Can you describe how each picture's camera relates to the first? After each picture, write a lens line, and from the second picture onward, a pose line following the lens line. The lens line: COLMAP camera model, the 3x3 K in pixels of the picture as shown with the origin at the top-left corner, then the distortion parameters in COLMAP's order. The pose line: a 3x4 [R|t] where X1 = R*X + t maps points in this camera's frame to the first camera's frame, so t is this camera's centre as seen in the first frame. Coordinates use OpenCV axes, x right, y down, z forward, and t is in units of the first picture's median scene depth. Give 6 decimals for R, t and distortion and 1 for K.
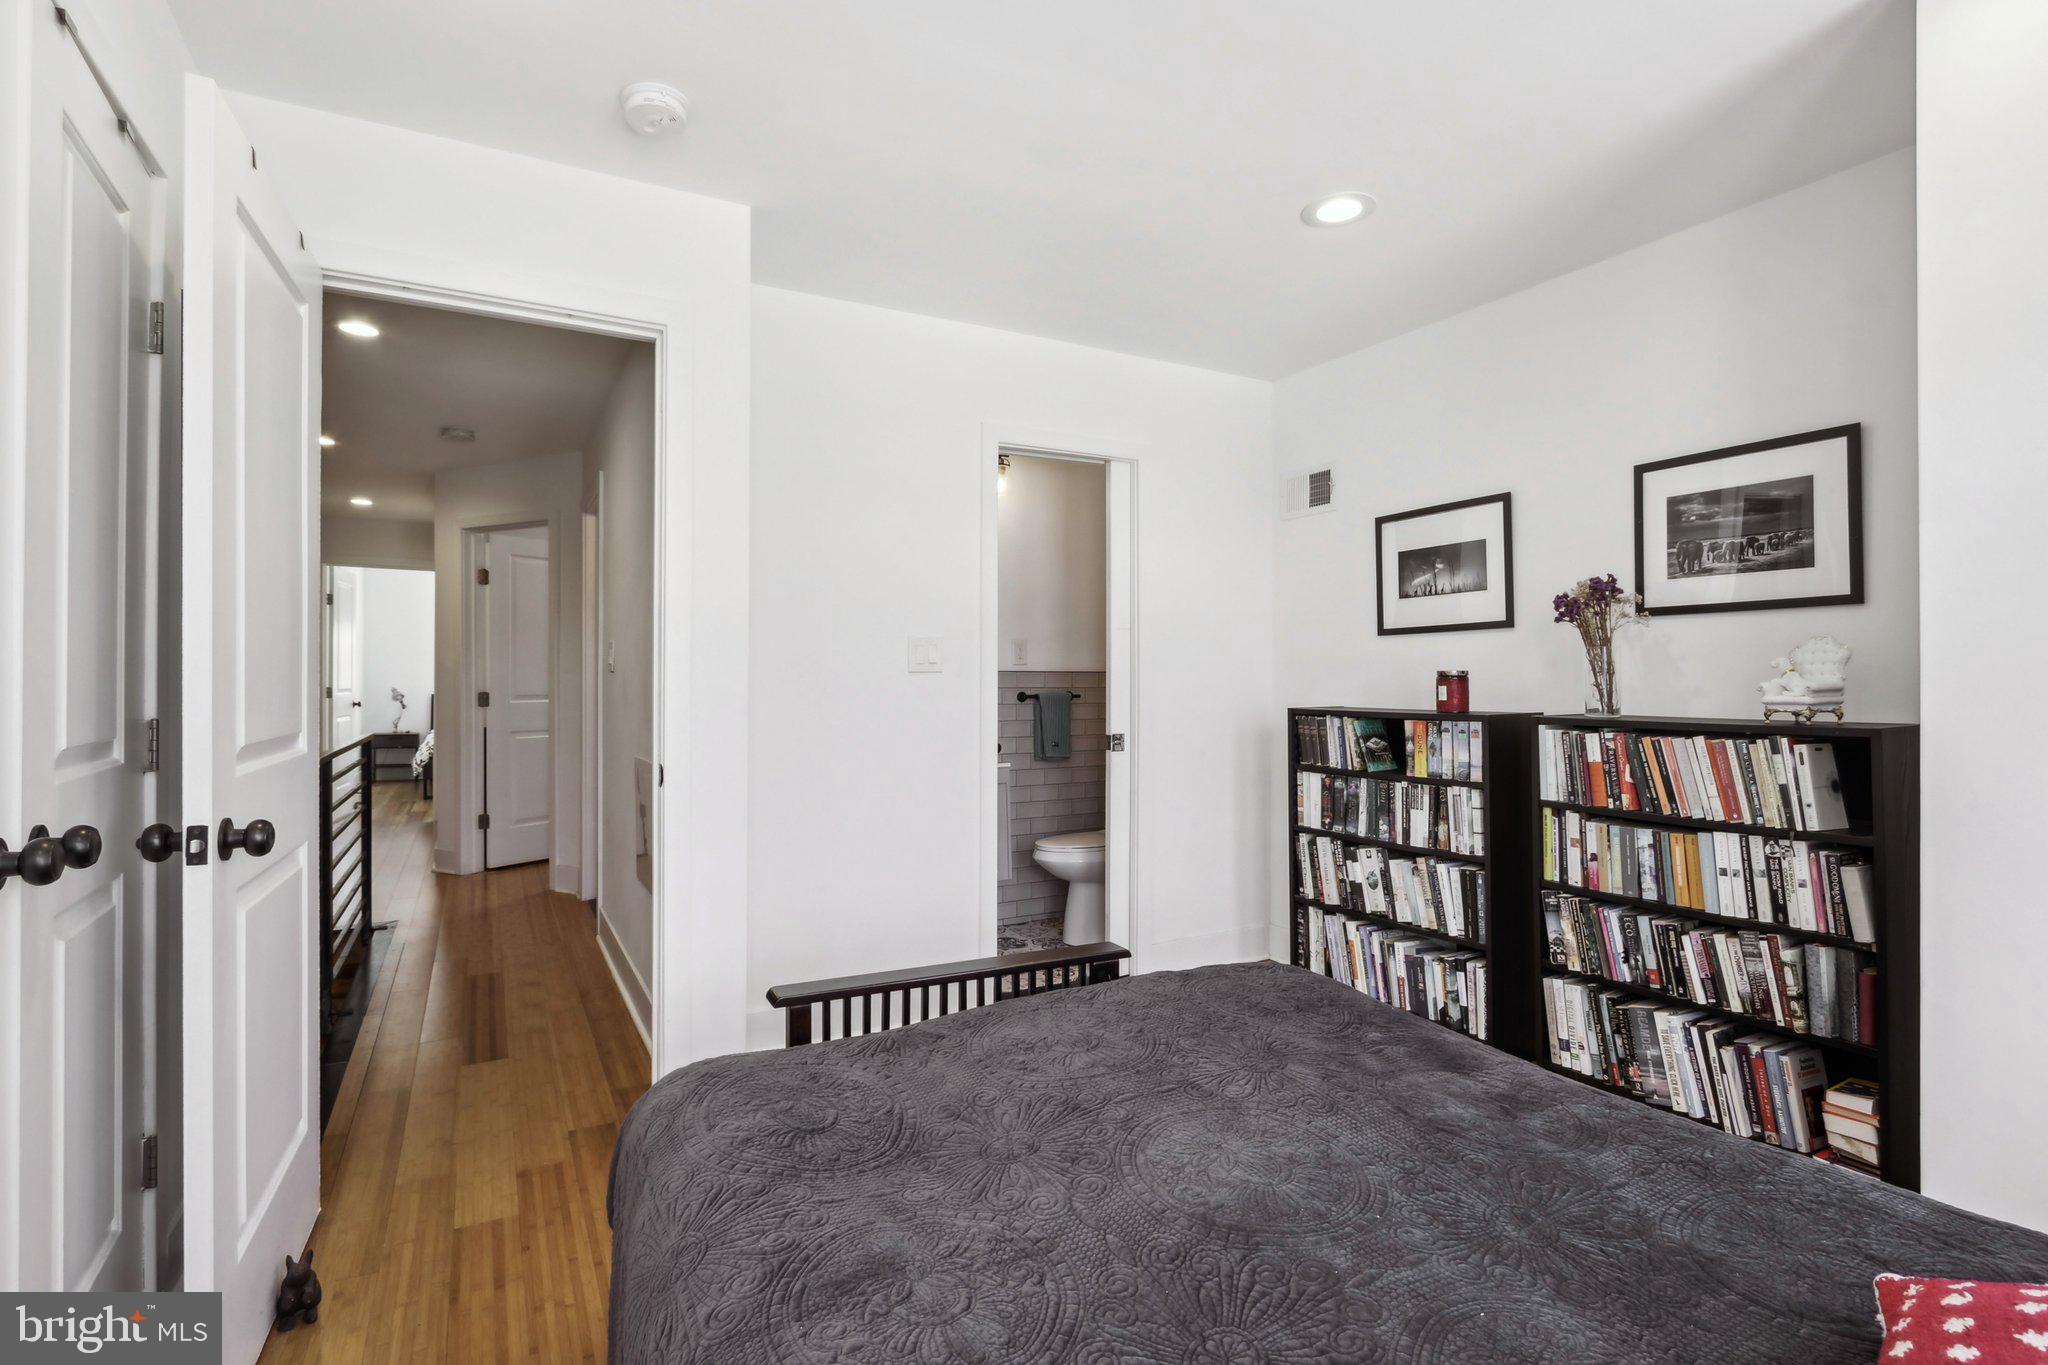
lens RADIAL K [[978.4, 0, 1017.3], [0, 978.4, 677.6], [0, 0, 1]] dist [-0.007316, 0.001613]
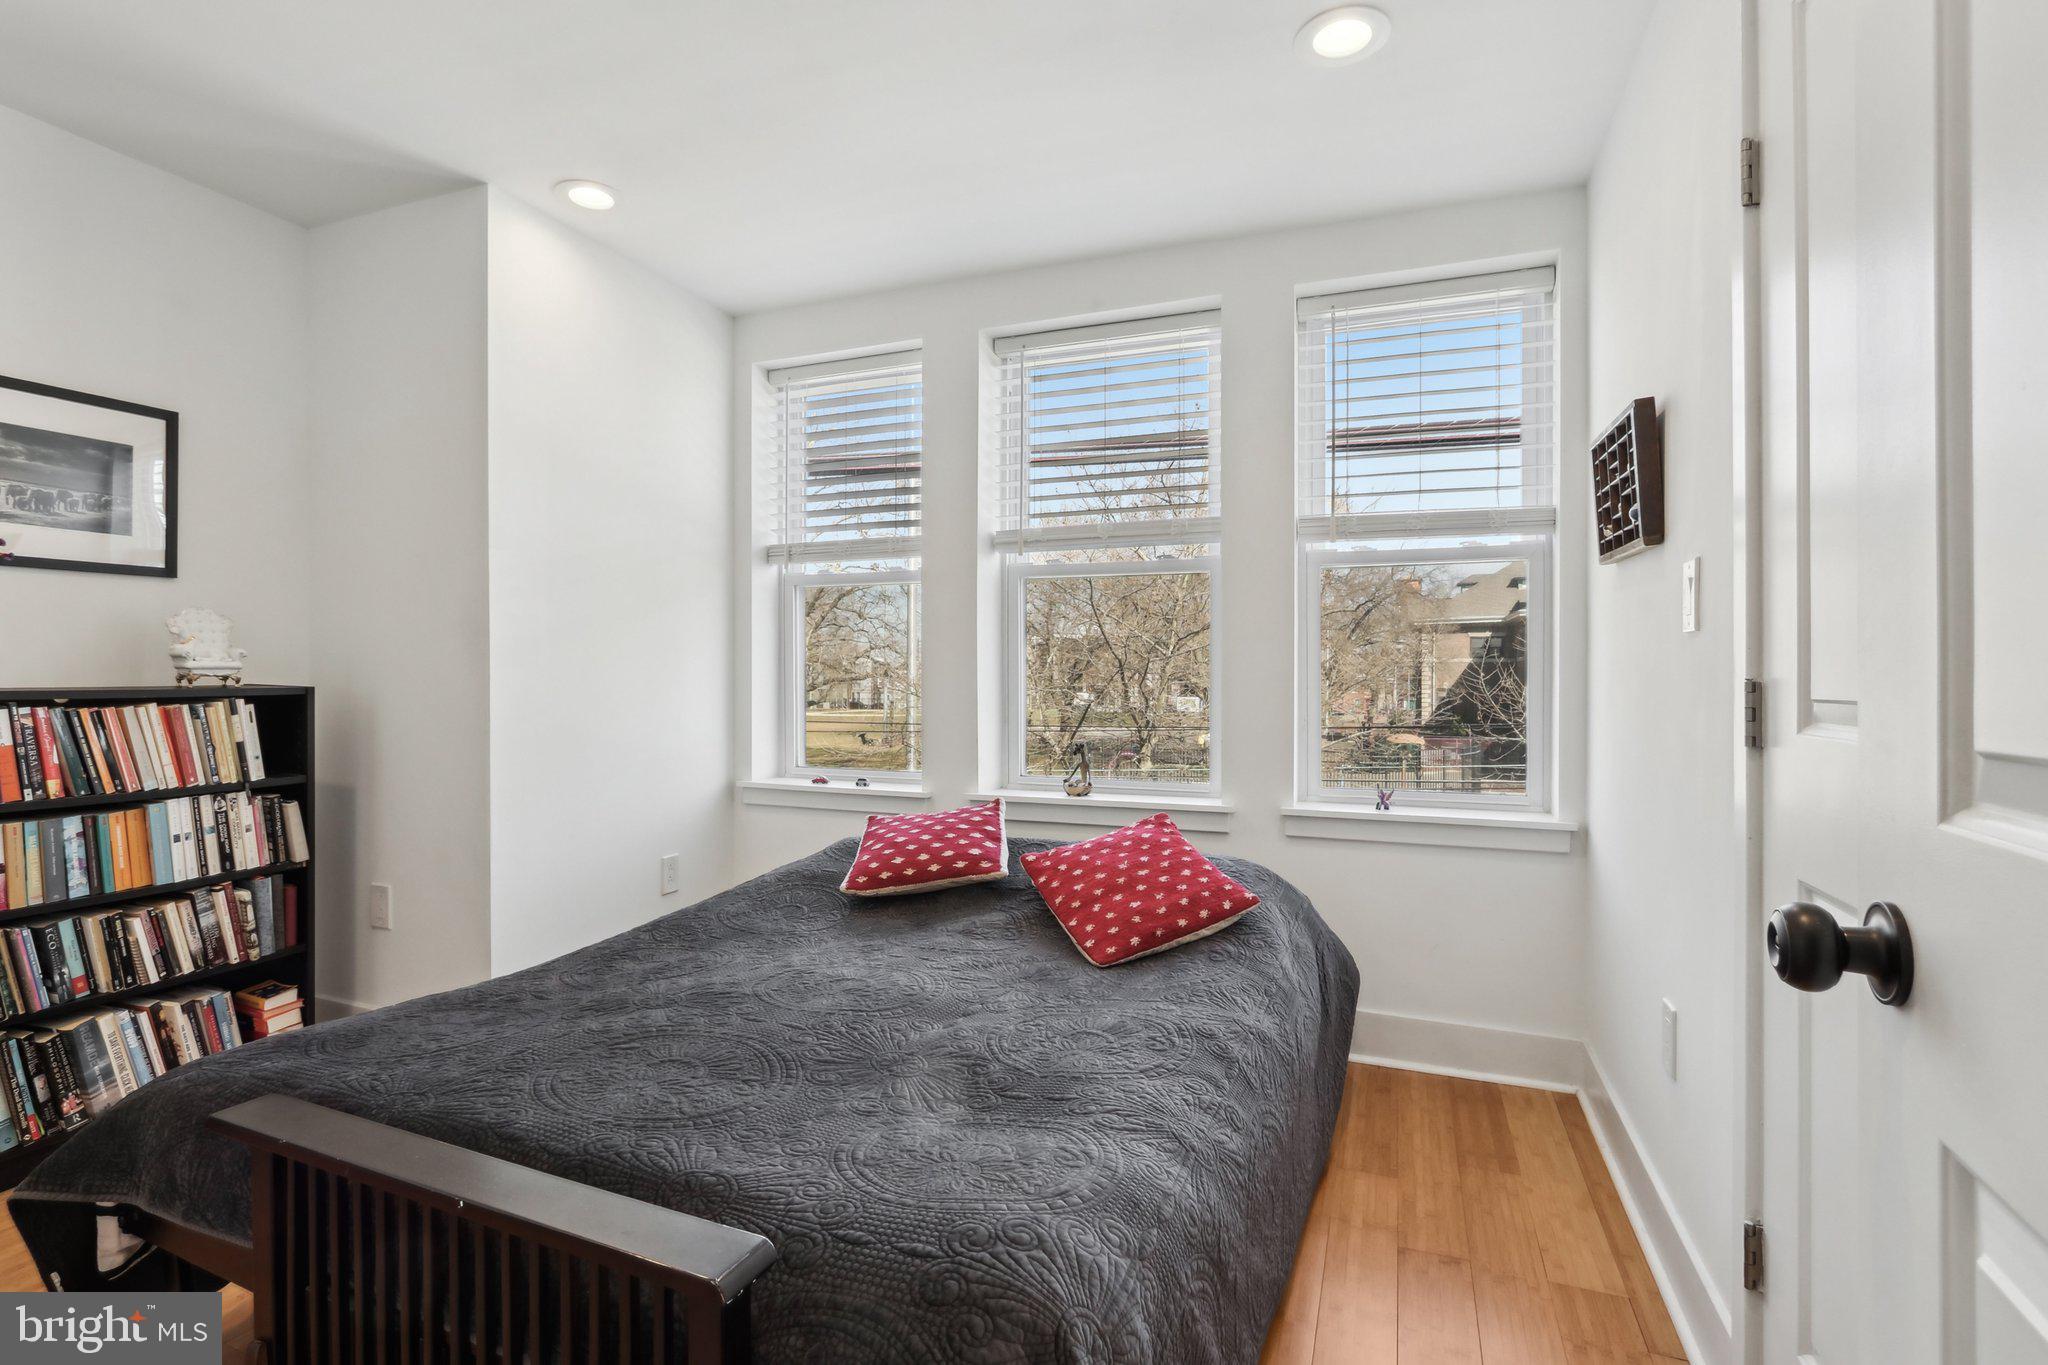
lens RADIAL K [[978.4, 0, 1017.3], [0, 978.4, 677.6], [0, 0, 1]] dist [-0.007316, 0.001613]
pose [[-0.645729, -0.005611, 0.763546, -0.583077], [-0.005719, 0.999980, 0.002512, 0.028053], [-0.763545, -0.002744, -0.645749, 0.983820]]
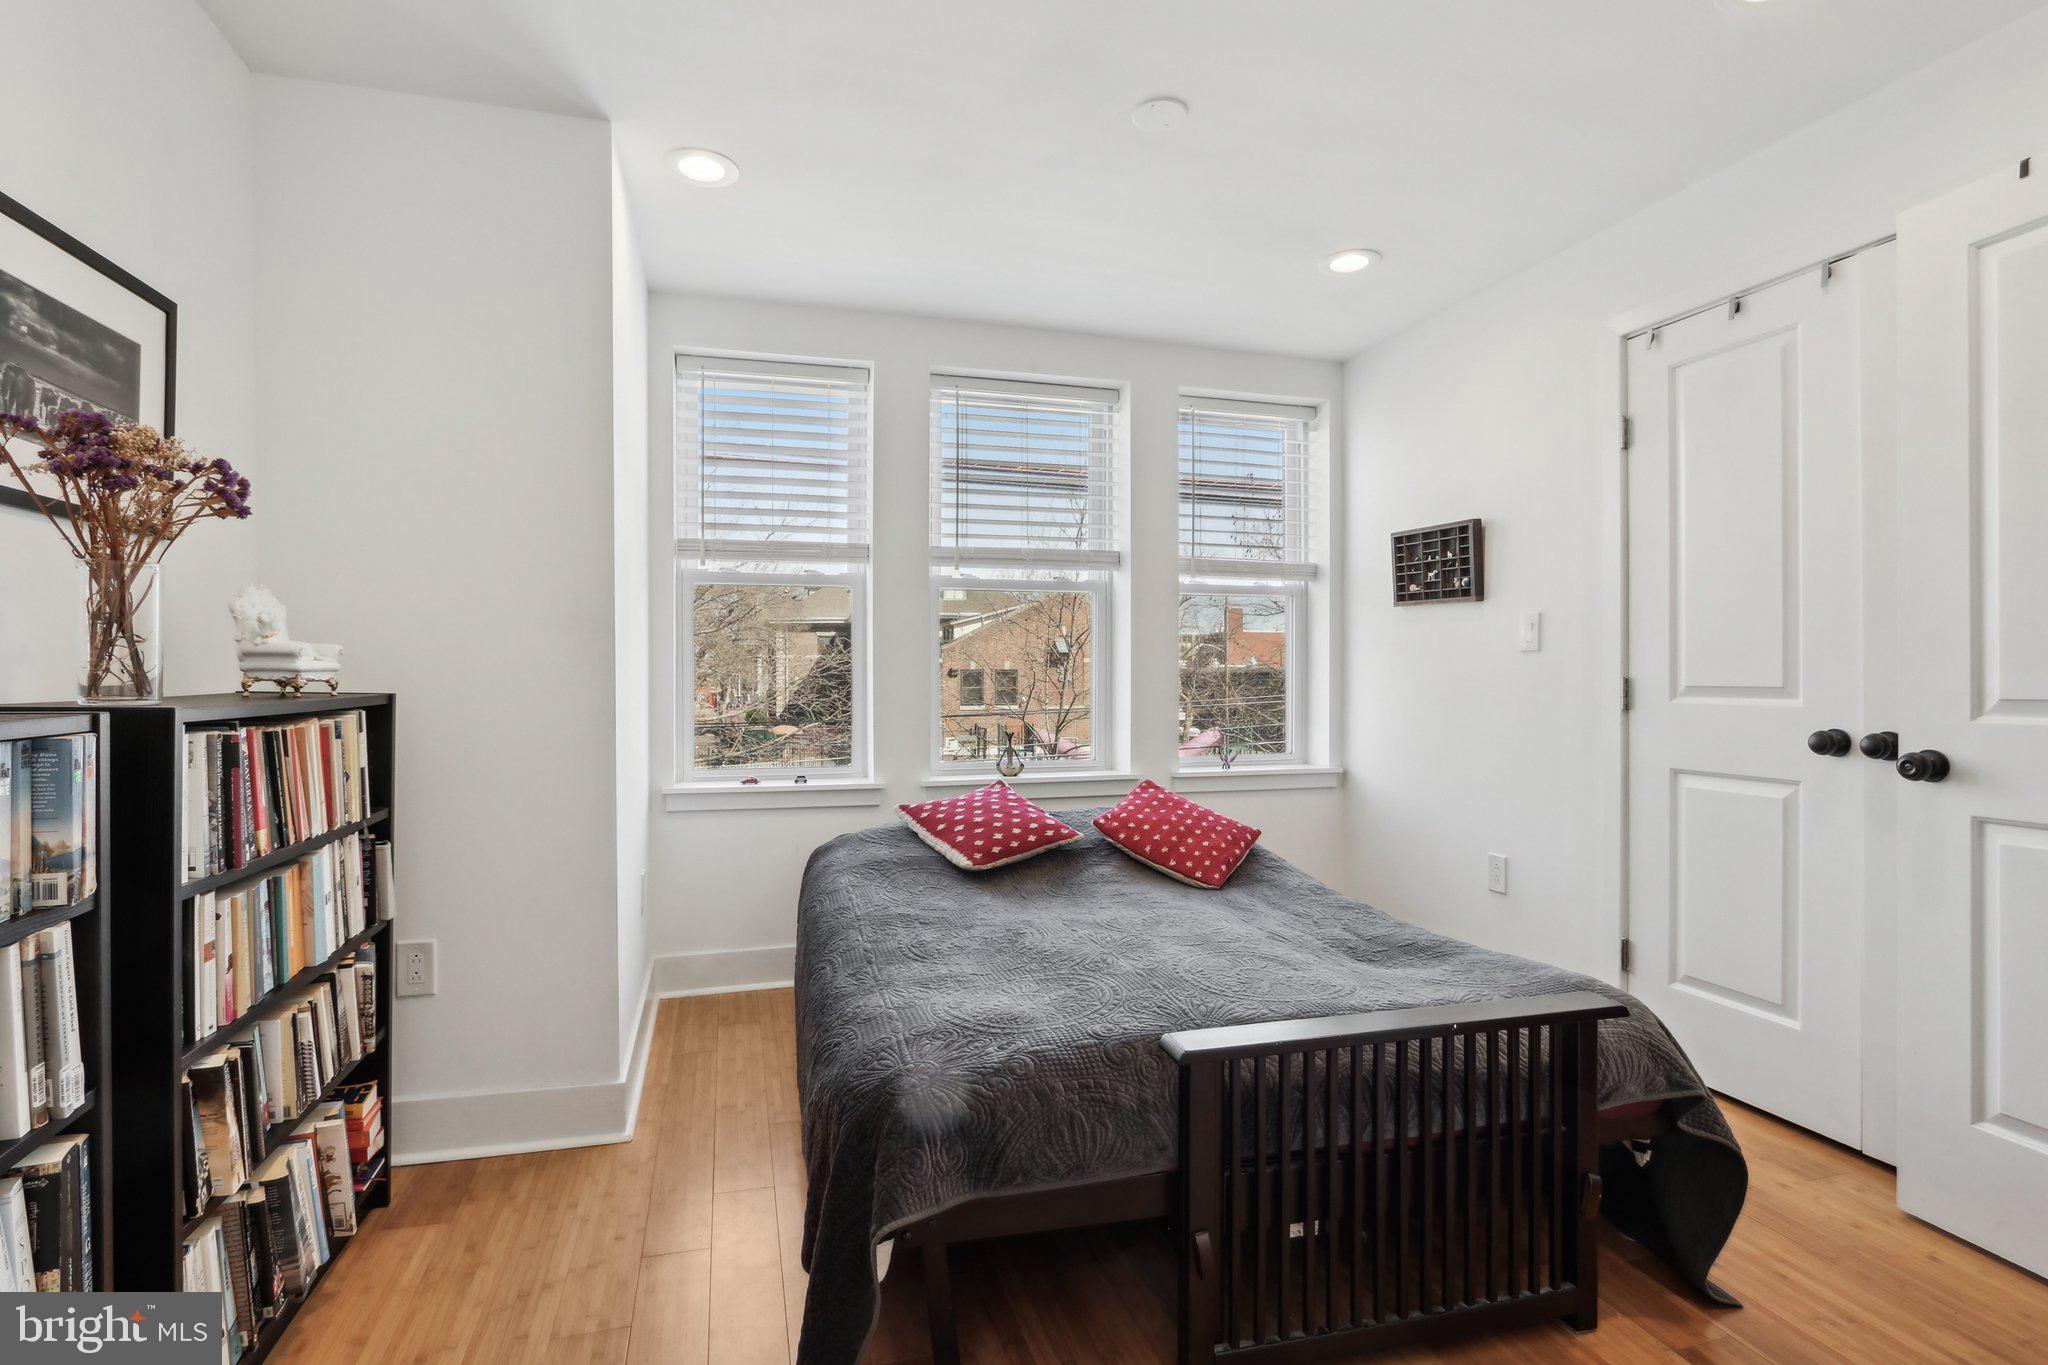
lens RADIAL K [[949.3, 0, 1014.5], [0, 949.3, 672.5], [0, 0, 1]] dist [0.002544, 0.000658]
pose [[-0.975656, -0.003717, 0.219276, 0.057709], [-0.003939, 0.999992, -0.000572, 0.025227], [-0.219272, -0.001422, -0.975663, 1.581284]]
